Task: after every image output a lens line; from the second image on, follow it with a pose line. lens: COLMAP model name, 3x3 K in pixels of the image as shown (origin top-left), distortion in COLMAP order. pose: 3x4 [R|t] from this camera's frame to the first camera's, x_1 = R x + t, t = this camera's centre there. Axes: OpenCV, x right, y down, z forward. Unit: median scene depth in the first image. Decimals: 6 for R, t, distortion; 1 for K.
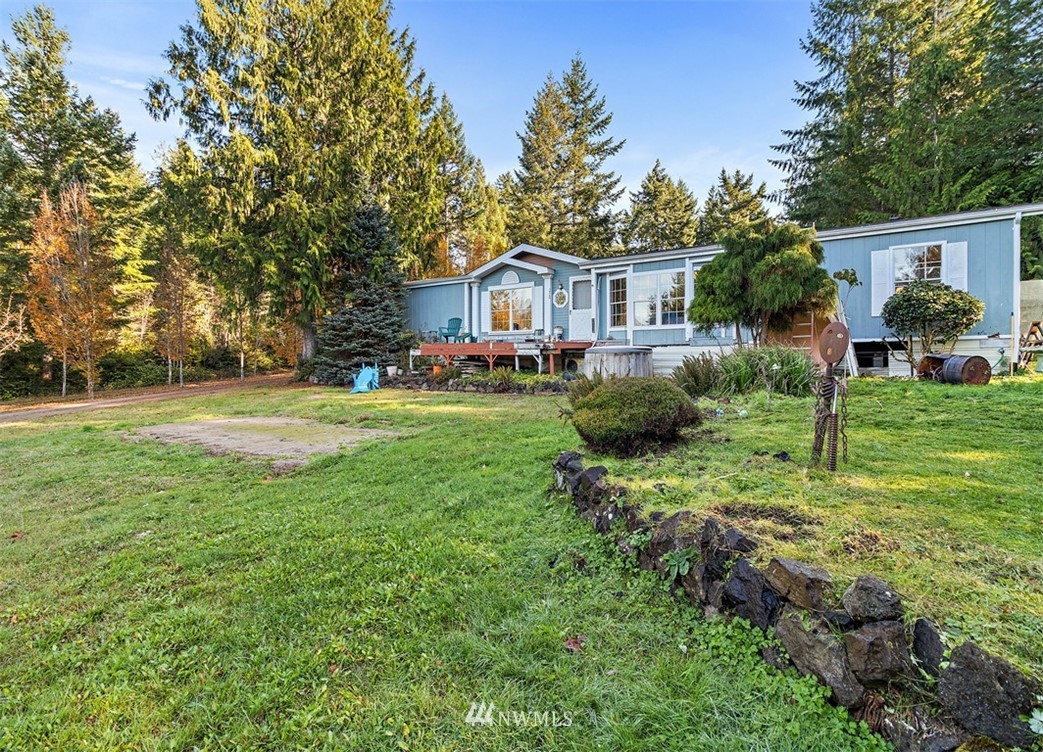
lens RADIAL K [[477.3, 0, 514.7], [0, 477.3, 376.4], [0, 0, 1]] dist [0.000253, -0.000200]
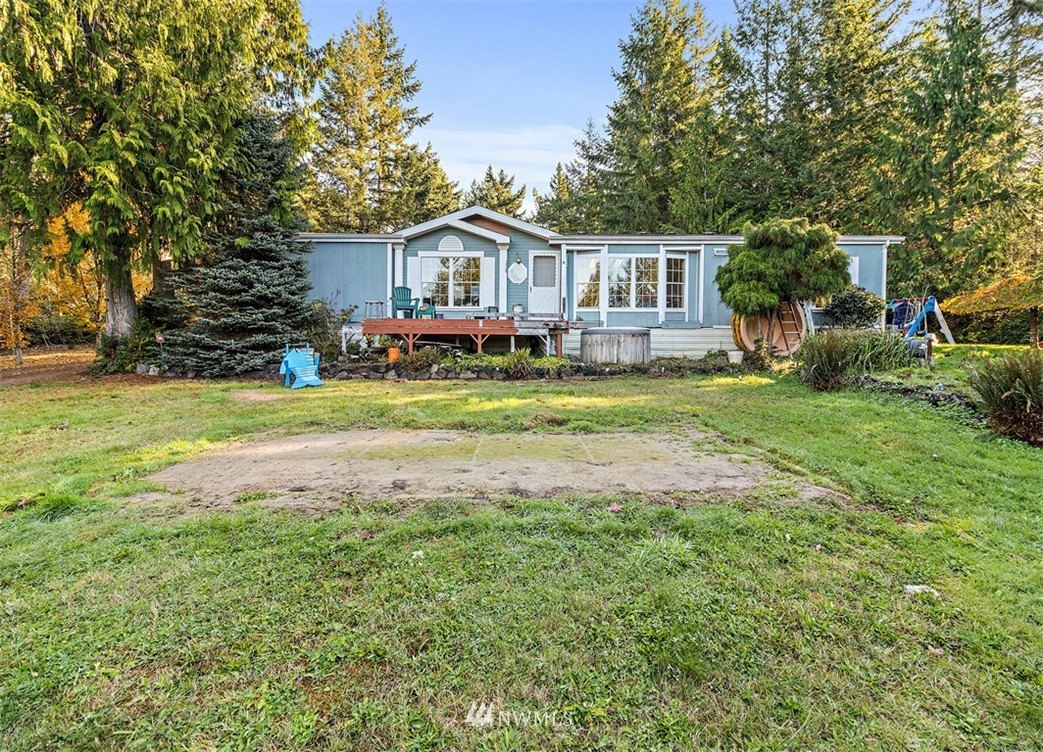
lens RADIAL K [[477.3, 0, 520.3], [0, 477.3, 369.1], [0, 0, 1]] dist [0.000253, -0.000200]
pose [[0.835475, -0.023885, 0.549010, -0.408958], [0.014034, 0.999657, 0.022133, -0.001619], [-0.549350, -0.010787, 0.835523, 0.244788]]
